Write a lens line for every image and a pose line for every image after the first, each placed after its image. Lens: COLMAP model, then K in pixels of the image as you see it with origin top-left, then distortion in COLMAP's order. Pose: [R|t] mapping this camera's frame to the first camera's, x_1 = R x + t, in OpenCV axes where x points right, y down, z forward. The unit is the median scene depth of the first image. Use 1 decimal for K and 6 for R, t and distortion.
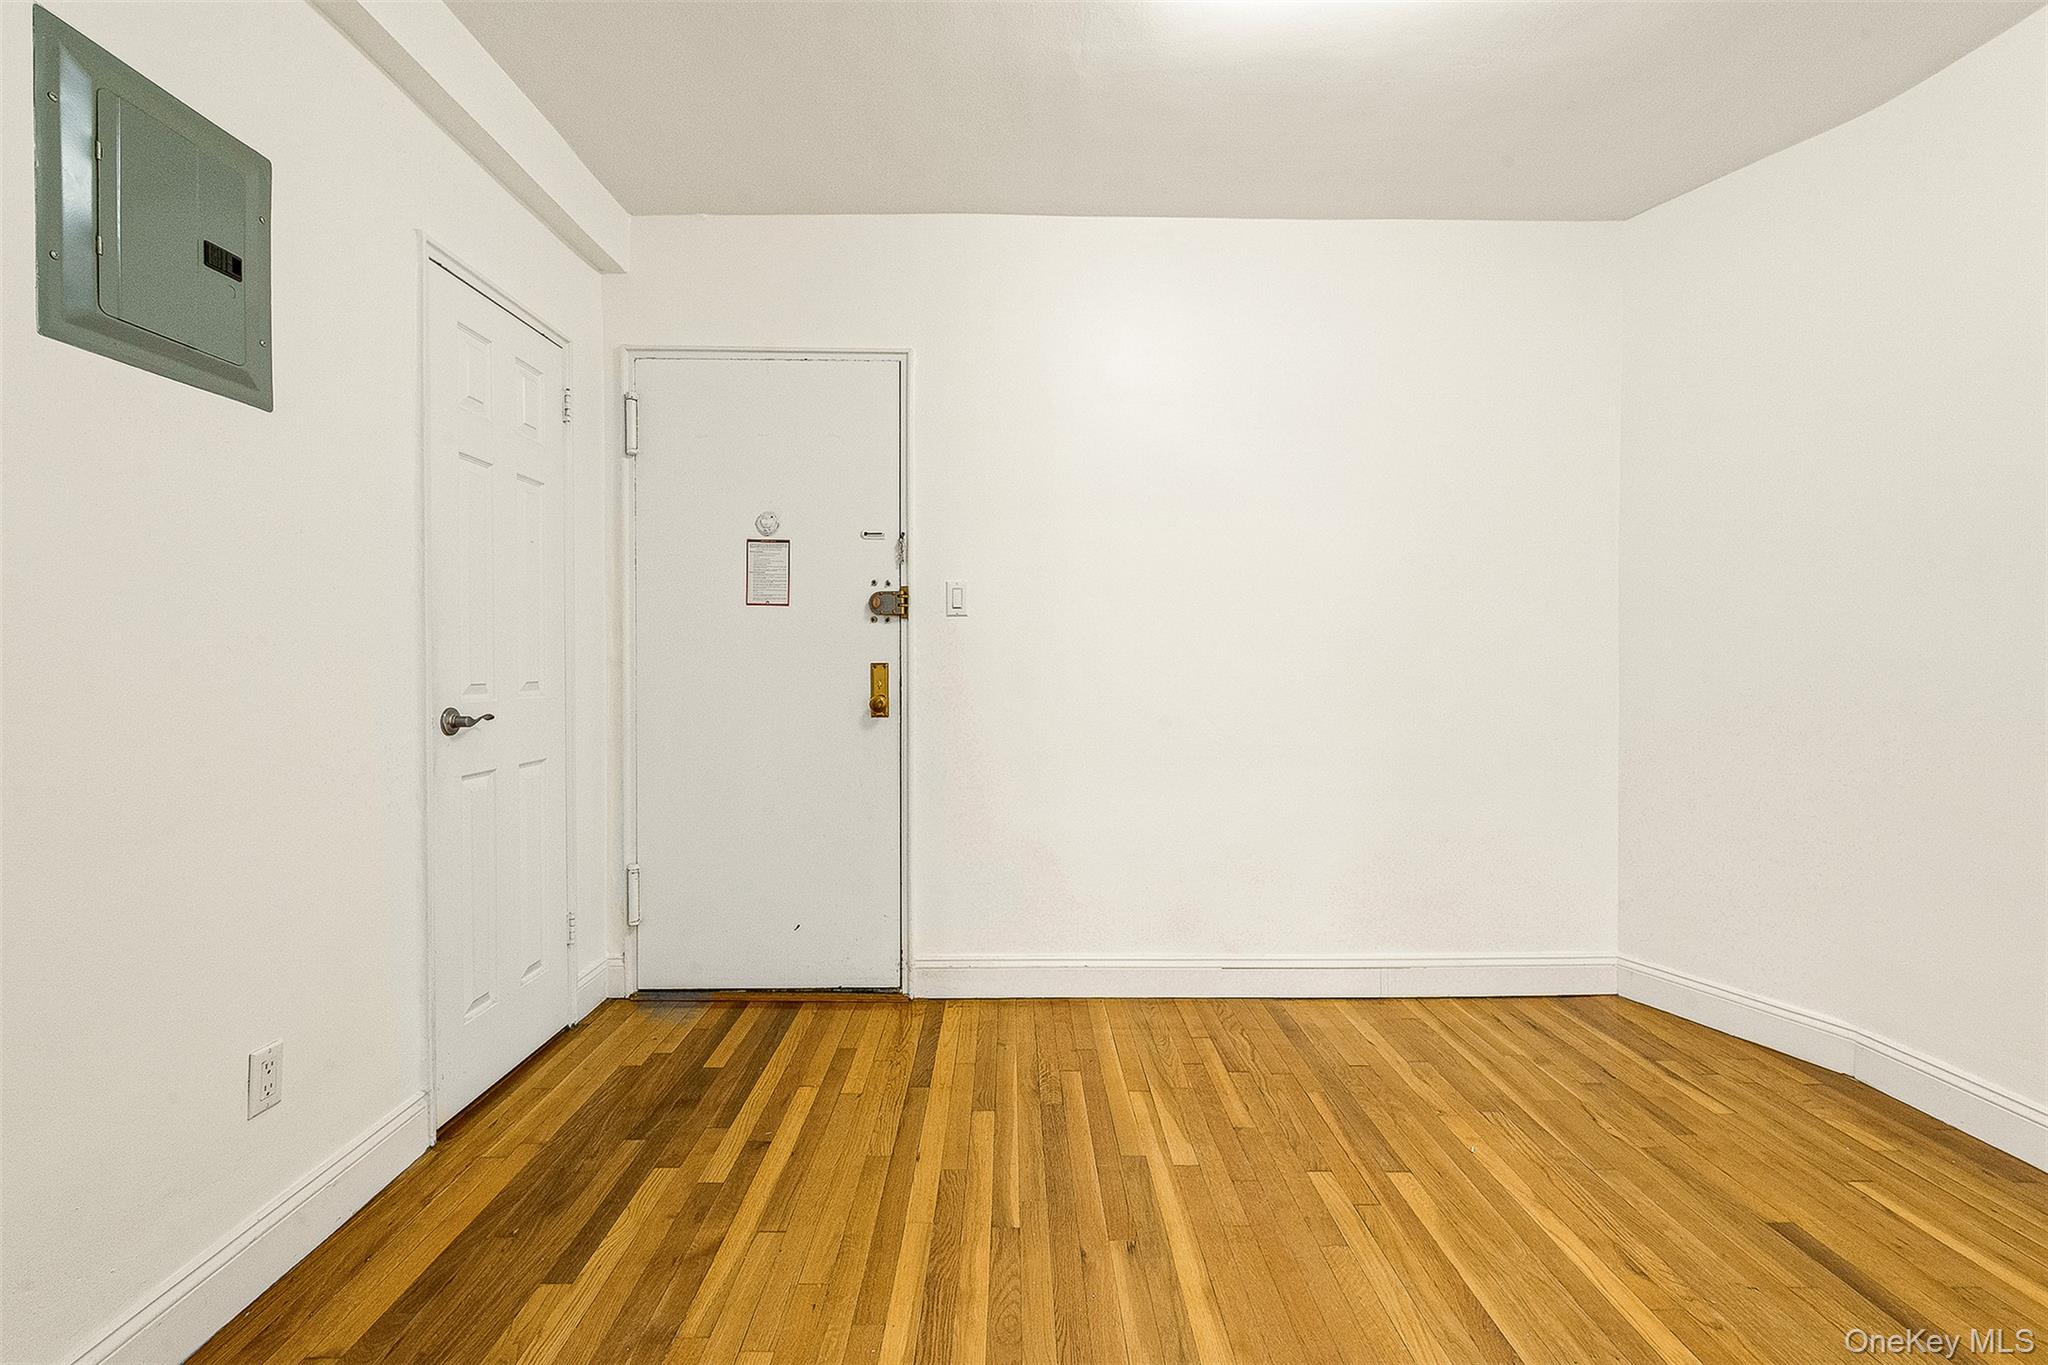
lens RADIAL K [[888.1, 0, 1006.1], [0, 888.1, 675.7], [0, 0, 1]] dist [0.014082, -0.000267]
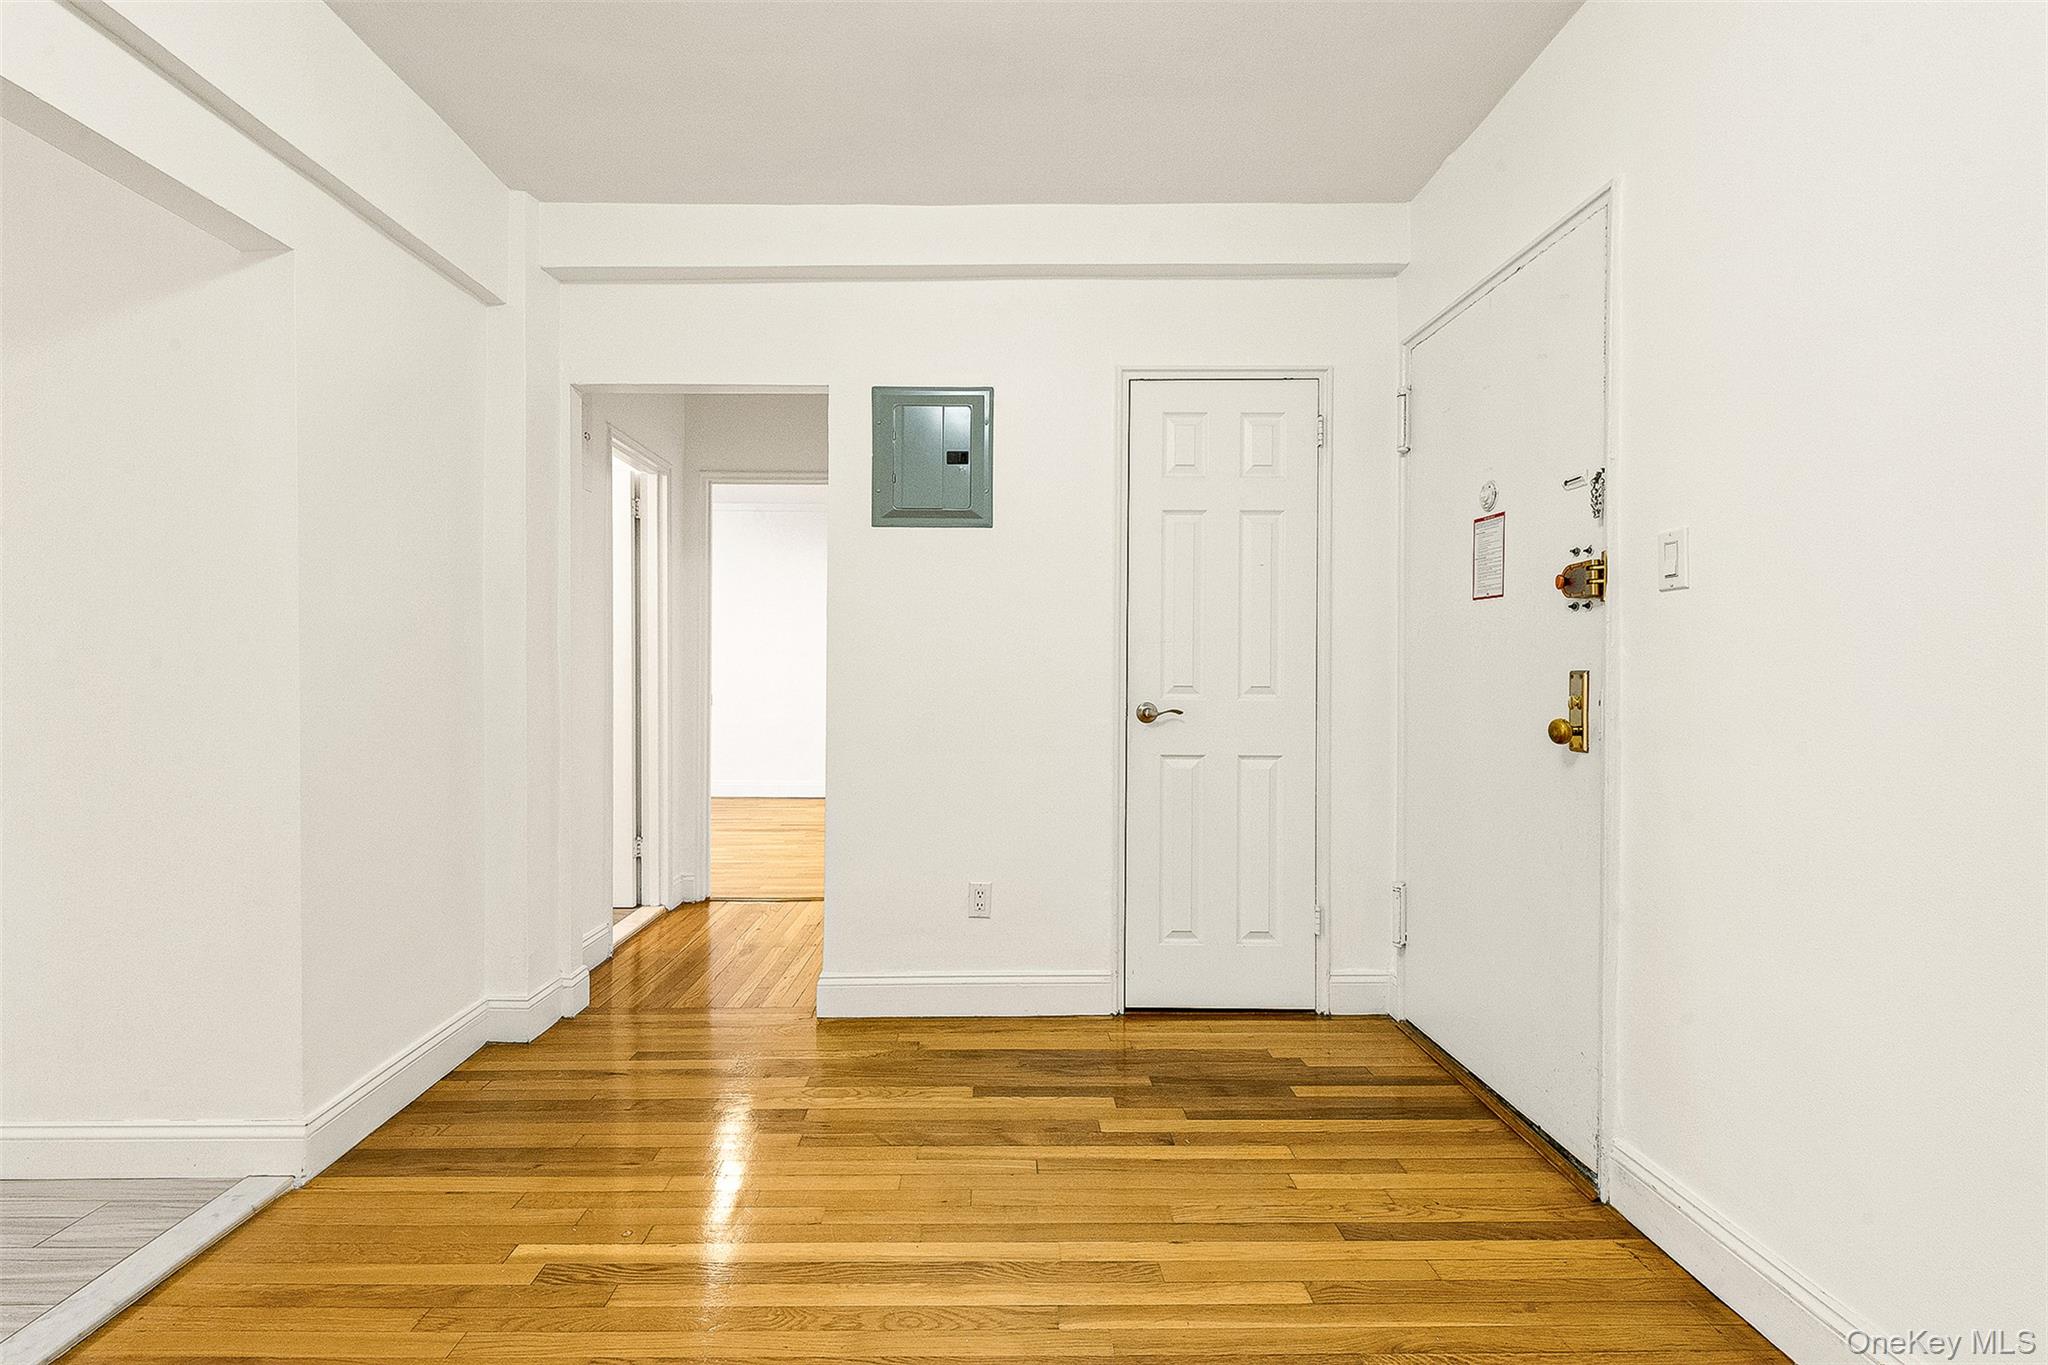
lens RADIAL K [[888.1, 0, 1004.4], [0, 888.1, 674.3], [0, 0, 1]] dist [0.014082, -0.000267]
pose [[0.018219, 0.002907, -0.999830, 0.697634], [-0.019530, 0.999806, 0.002551, -0.006469], [0.999643, 0.019481, 0.018272, 0.740284]]
